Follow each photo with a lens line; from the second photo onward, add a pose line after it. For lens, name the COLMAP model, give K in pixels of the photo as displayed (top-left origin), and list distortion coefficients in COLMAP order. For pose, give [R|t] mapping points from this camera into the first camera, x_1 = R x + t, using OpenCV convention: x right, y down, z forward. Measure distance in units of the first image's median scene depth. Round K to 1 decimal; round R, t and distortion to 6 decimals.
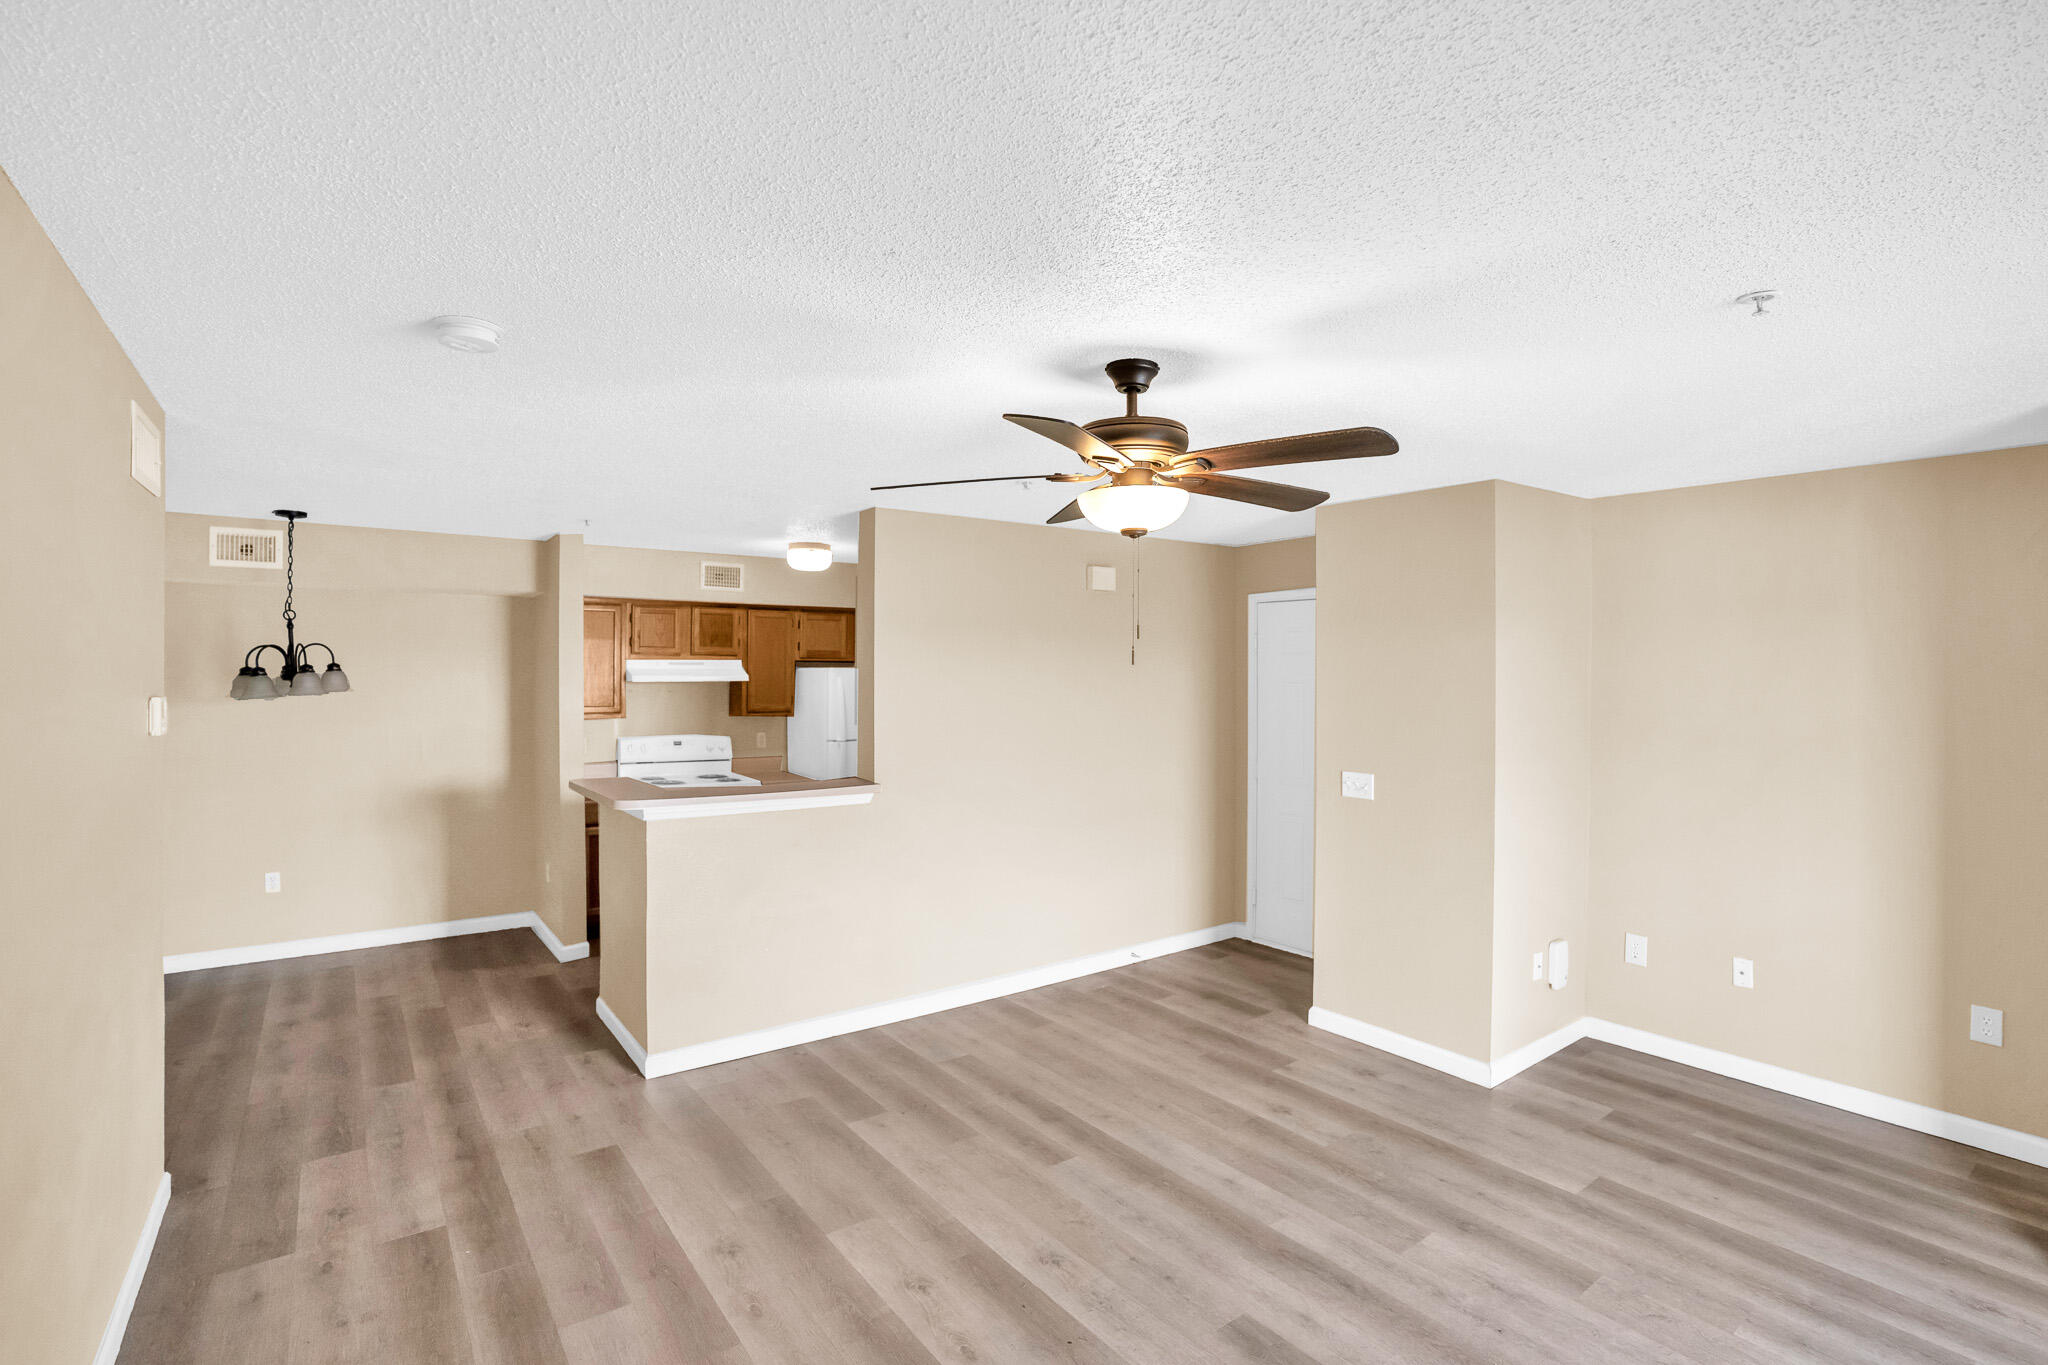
lens RADIAL K [[968.7, 0, 1024.0], [0, 968.7, 682.5], [0, 0, 1]] dist [-0.001182, -0.000060]
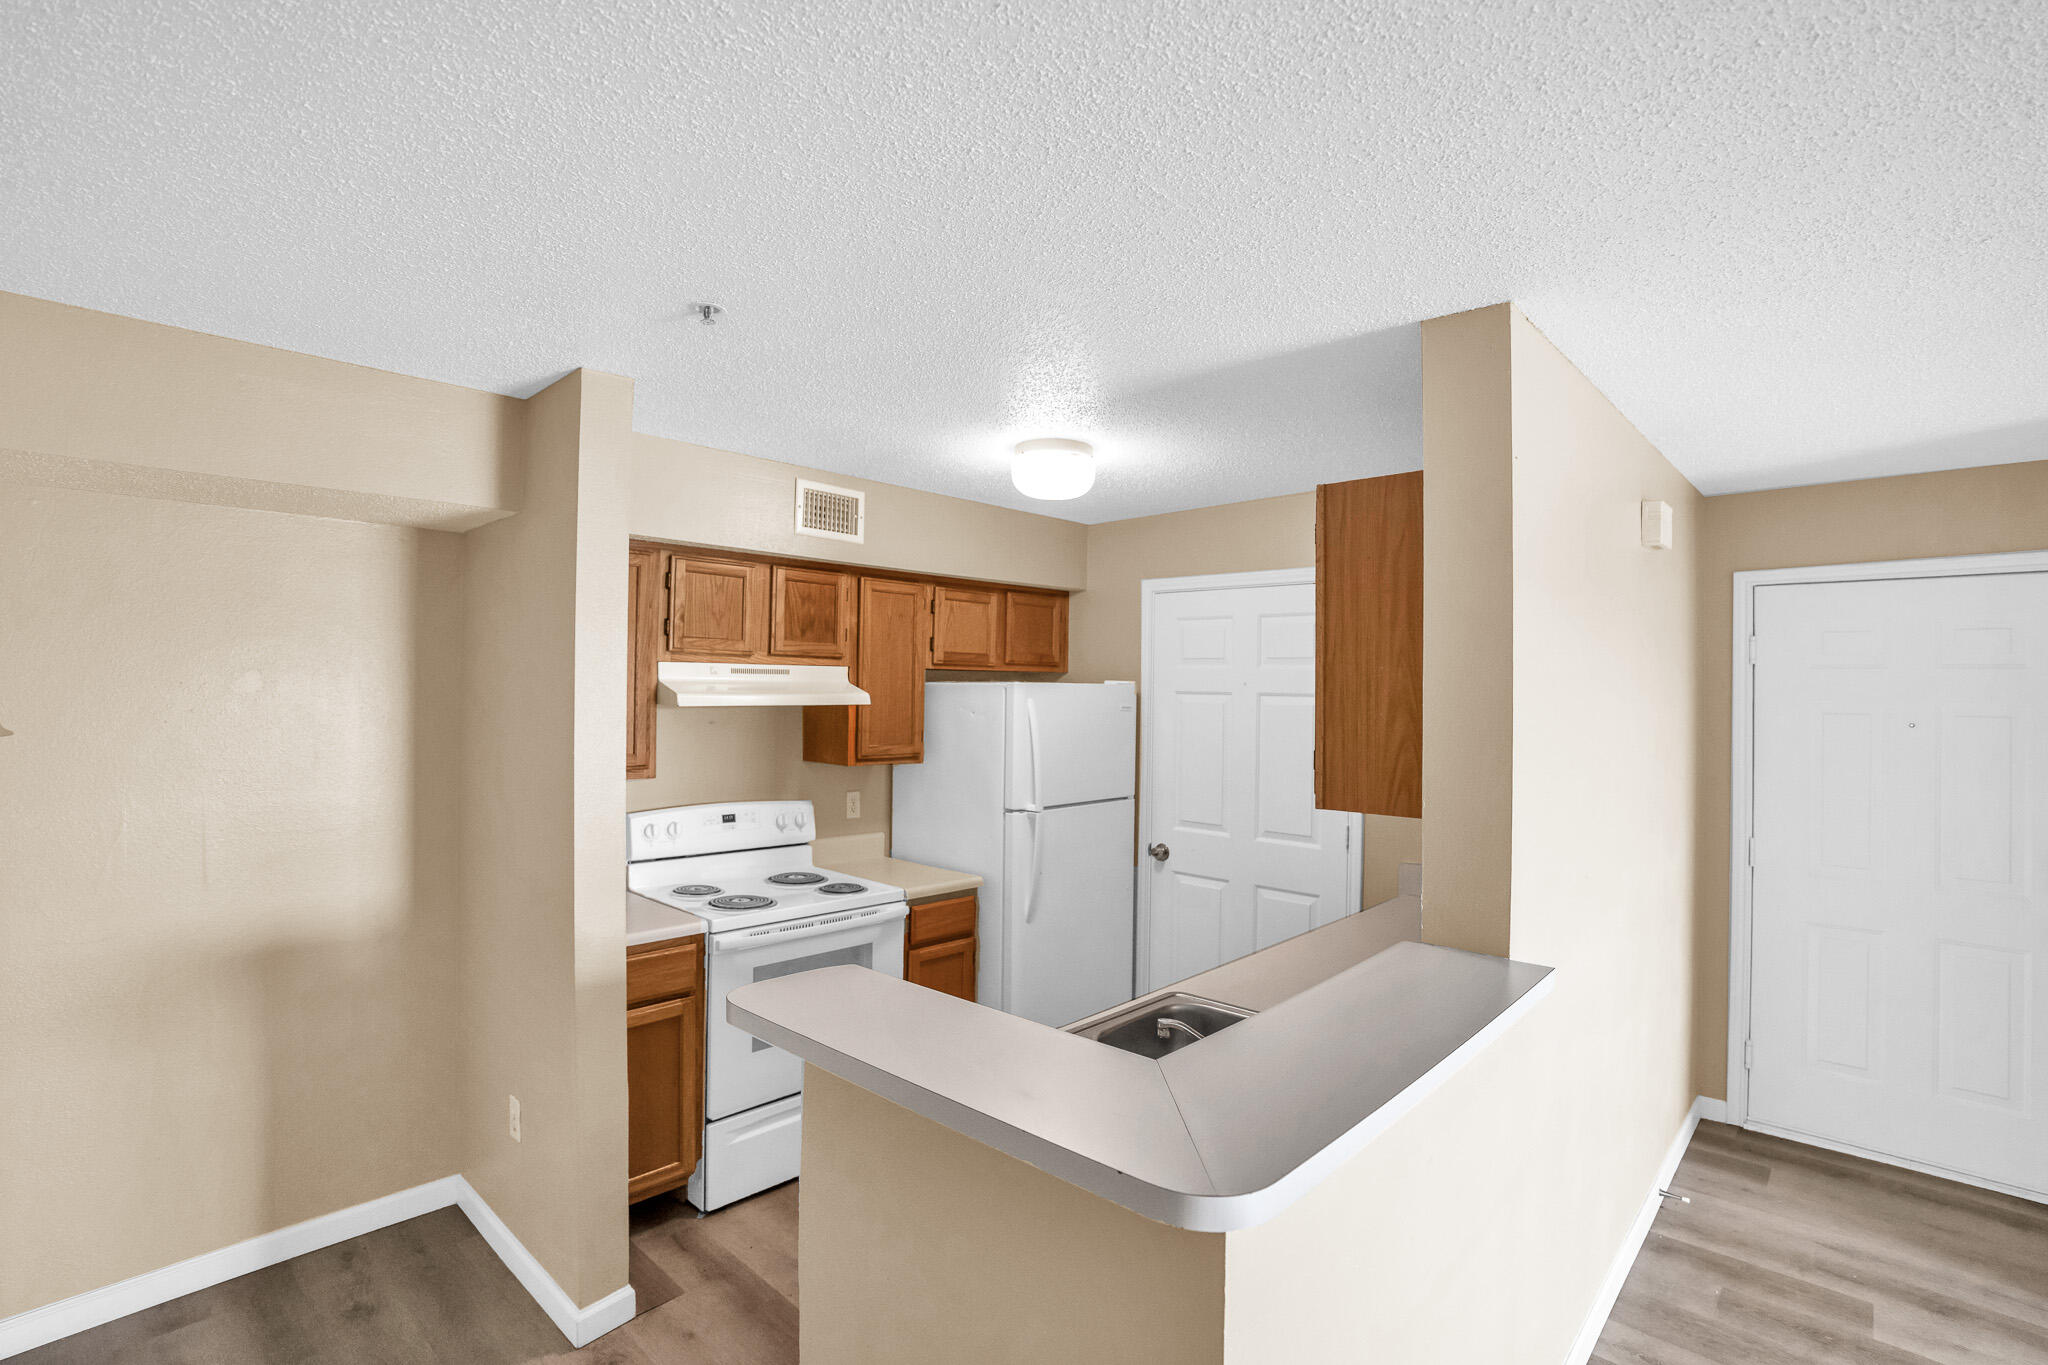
lens RADIAL K [[952.9, 0, 1020.0], [0, 952.9, 697.7], [0, 0, 1]] dist [-0.000605, 0.000134]
pose [[0.979806, 0.004602, 0.199897, -0.321940], [-0.003580, 0.999979, -0.005475, -0.002685], [-0.199918, 0.004649, 0.979802, 0.467550]]
